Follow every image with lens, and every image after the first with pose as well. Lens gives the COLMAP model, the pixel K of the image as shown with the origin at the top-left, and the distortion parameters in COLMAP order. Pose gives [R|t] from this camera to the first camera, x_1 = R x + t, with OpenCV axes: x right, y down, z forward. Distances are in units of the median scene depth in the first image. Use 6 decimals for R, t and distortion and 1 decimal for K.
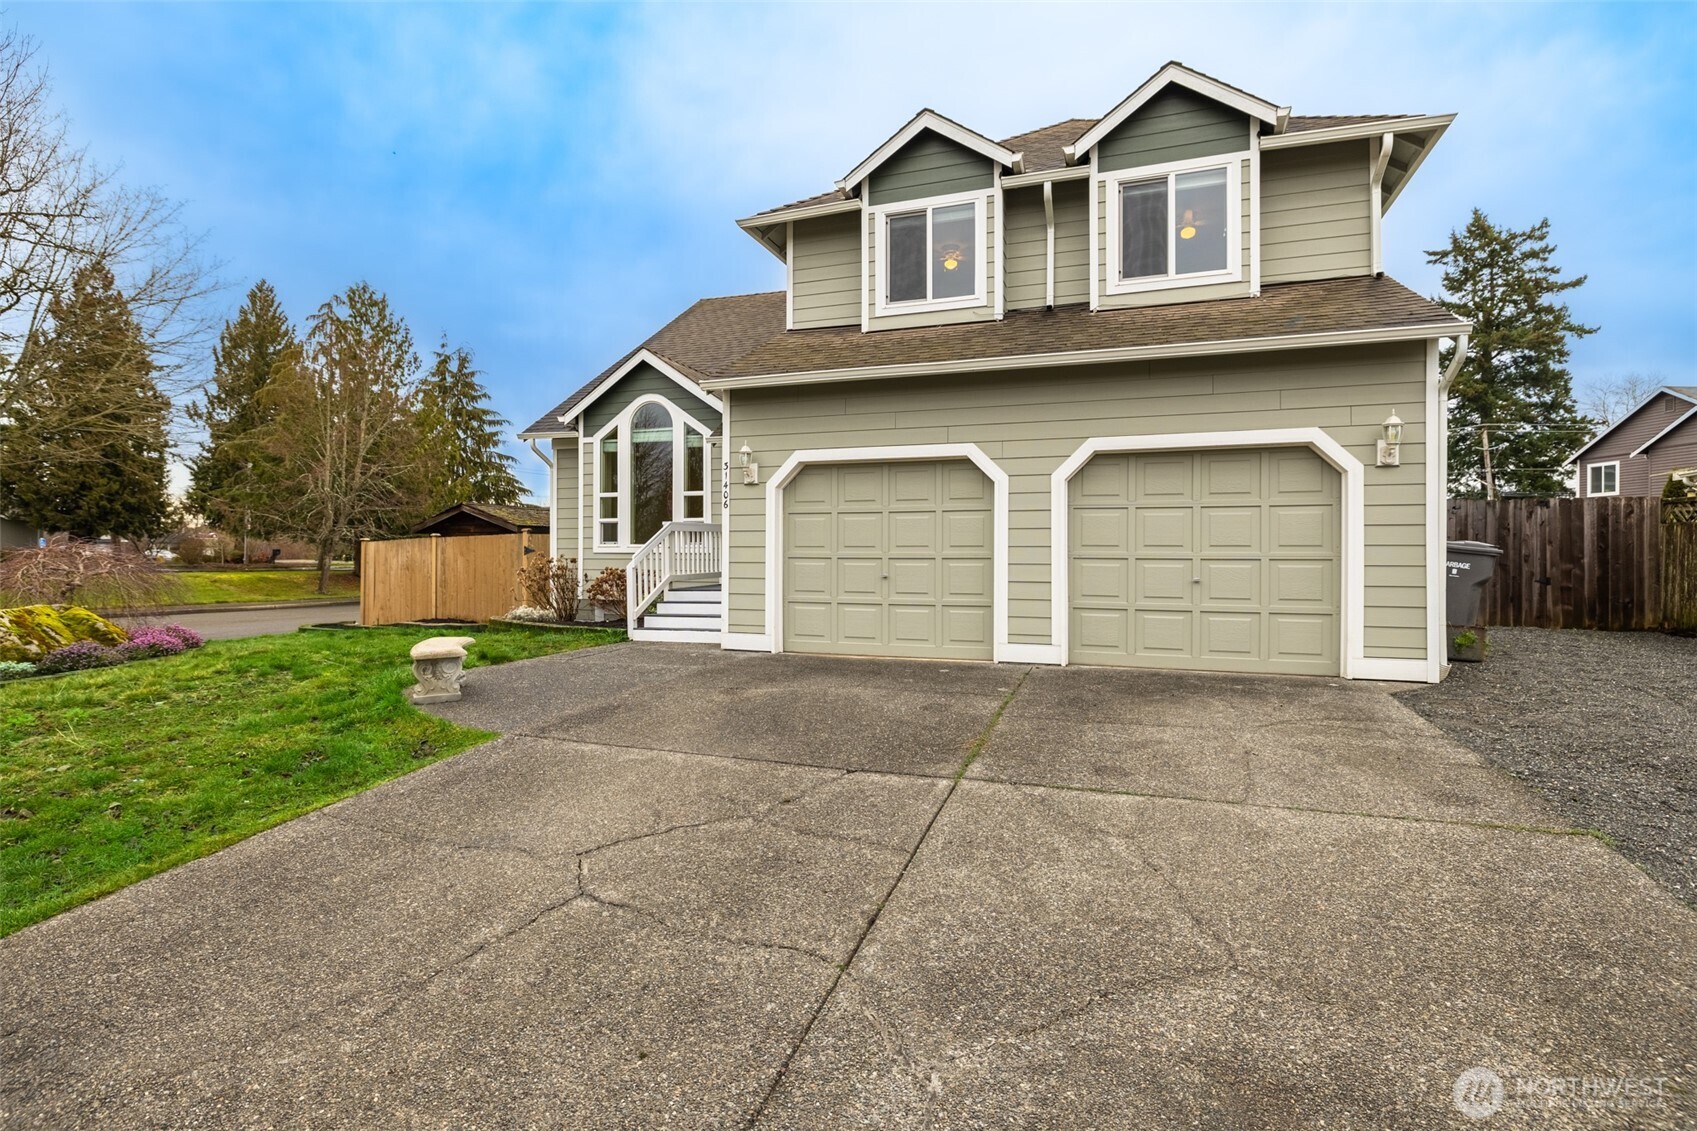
lens RADIAL K [[777.3, 0, 791.5], [0, 777.3, 558.7], [0, 0, 1]] dist [-0.000961, -0.000011]
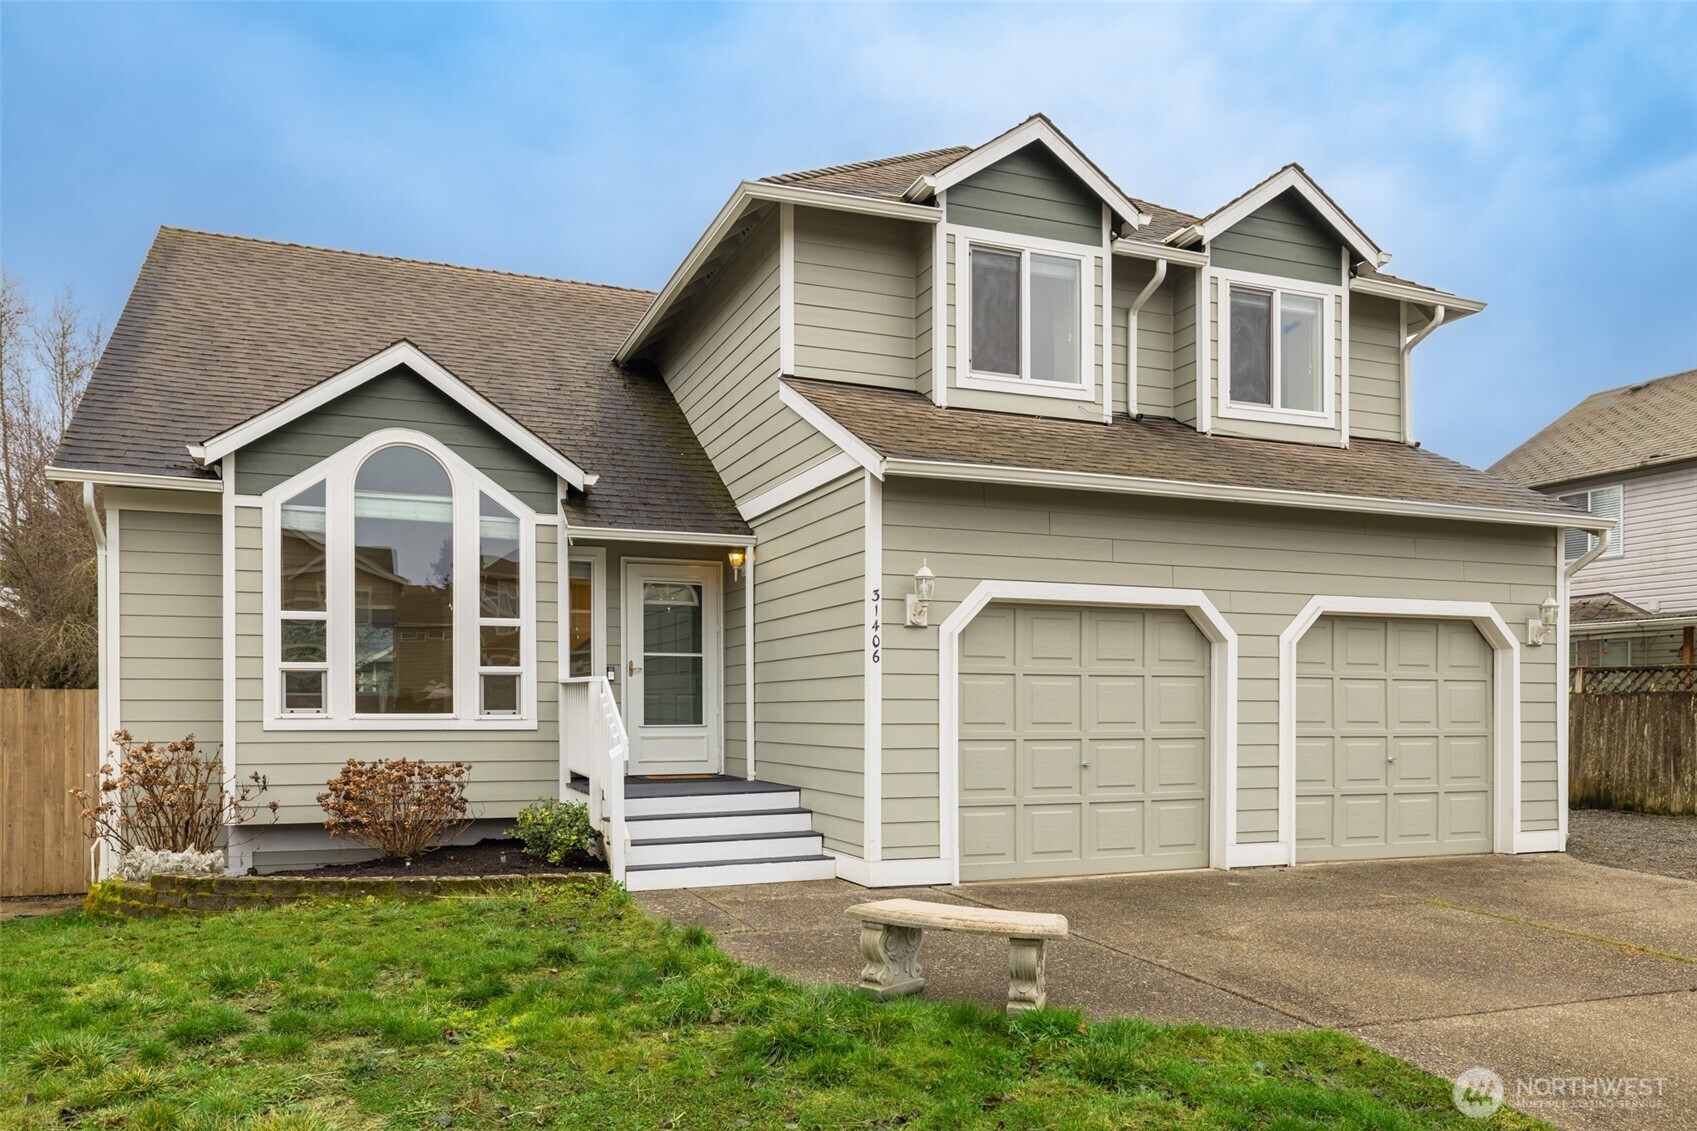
lens RADIAL K [[1278.5, 0, 742.0], [0, 1278.5, 742.3], [0, 0, 1]] dist [0.003787, -0.003717]
pose [[0.769572, -0.004748, 0.638542, -0.754416], [0.004704, 0.999987, 0.001766, 0.000104], [-0.638542, 0.001645, 0.769585, 0.249539]]
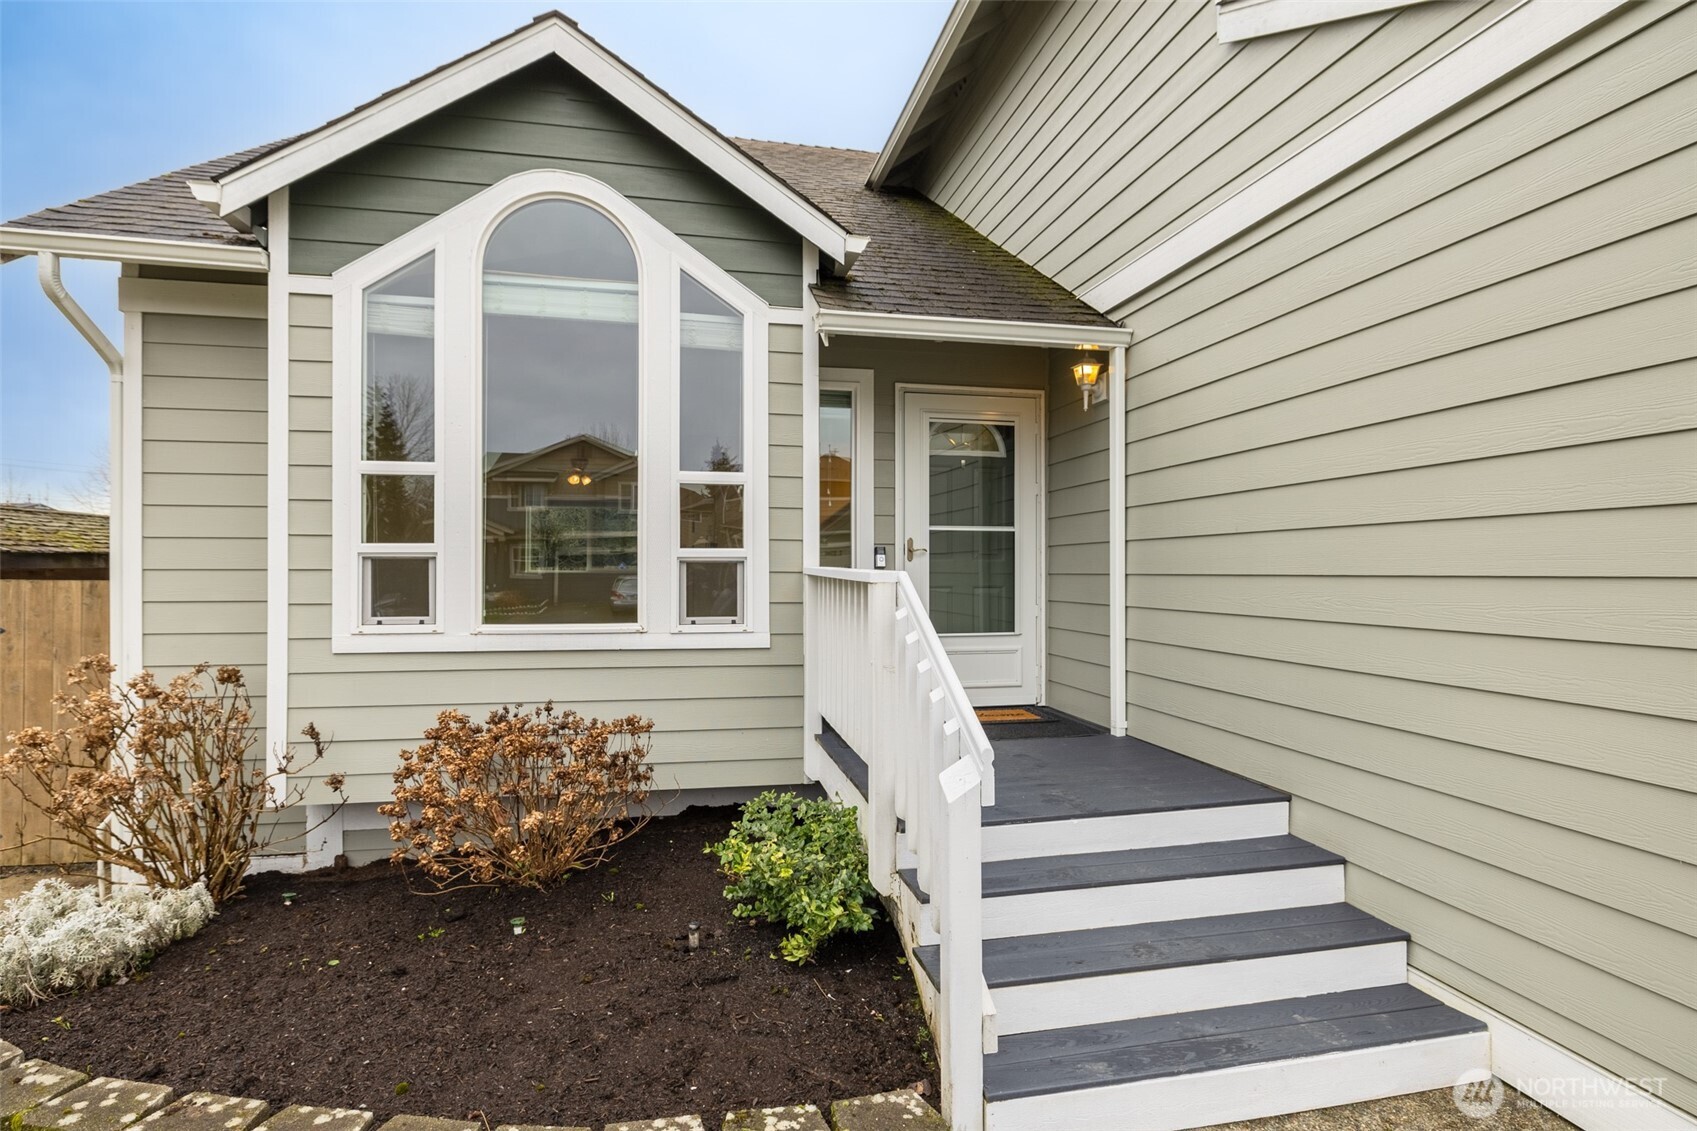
lens RADIAL K [[837.0, 0, 793.9], [0, 837.0, 575.7], [0, 0, 1]] dist [0.000423, 0.000503]
pose [[0.855801, 0.007855, 0.517246, -0.376969], [0.001121, 0.999854, -0.017039, -0.045225], [-0.517305, 0.015162, 0.855667, 0.869156]]
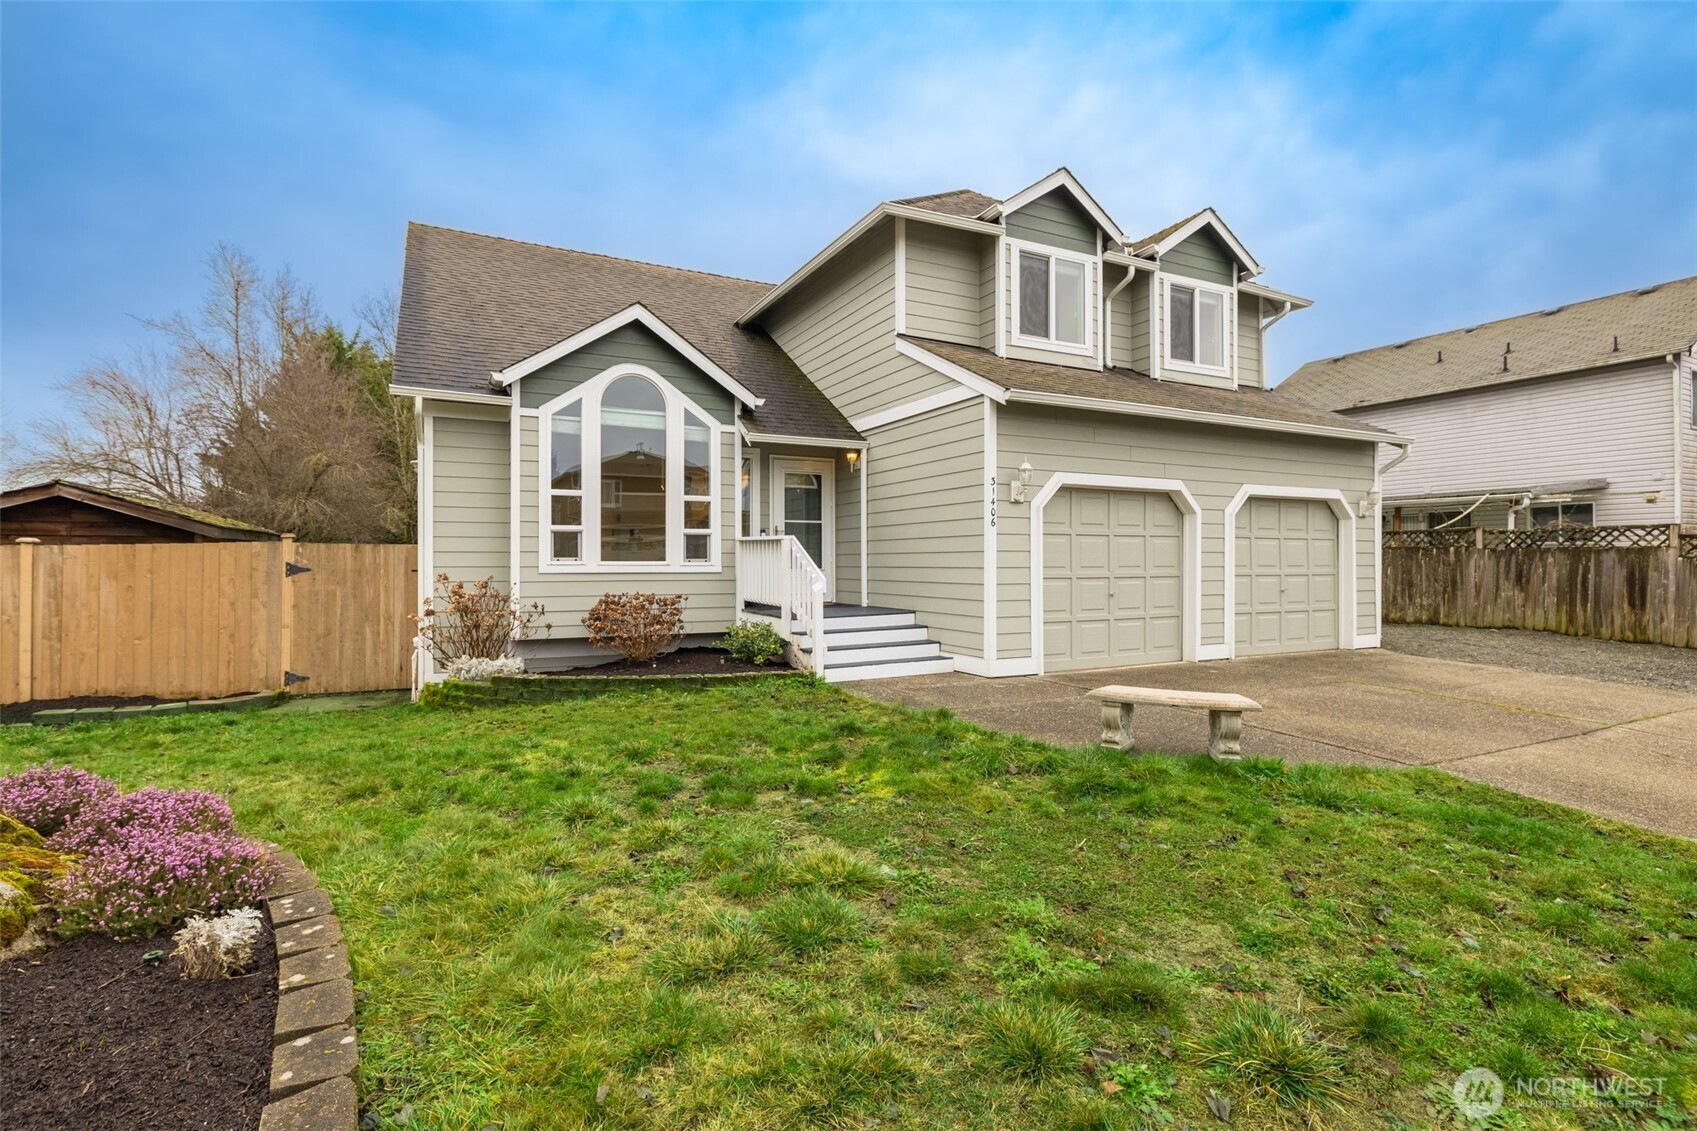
lens RADIAL K [[837.0, 0, 793.9], [0, 837.0, 575.7], [0, 0, 1]] dist [0.000423, 0.000503]
pose [[0.700979, -0.002567, 0.713178, -0.885865], [0.008044, 0.999958, -0.004307, -0.000033], [-0.713137, 0.008756, 0.700970, 0.422496]]
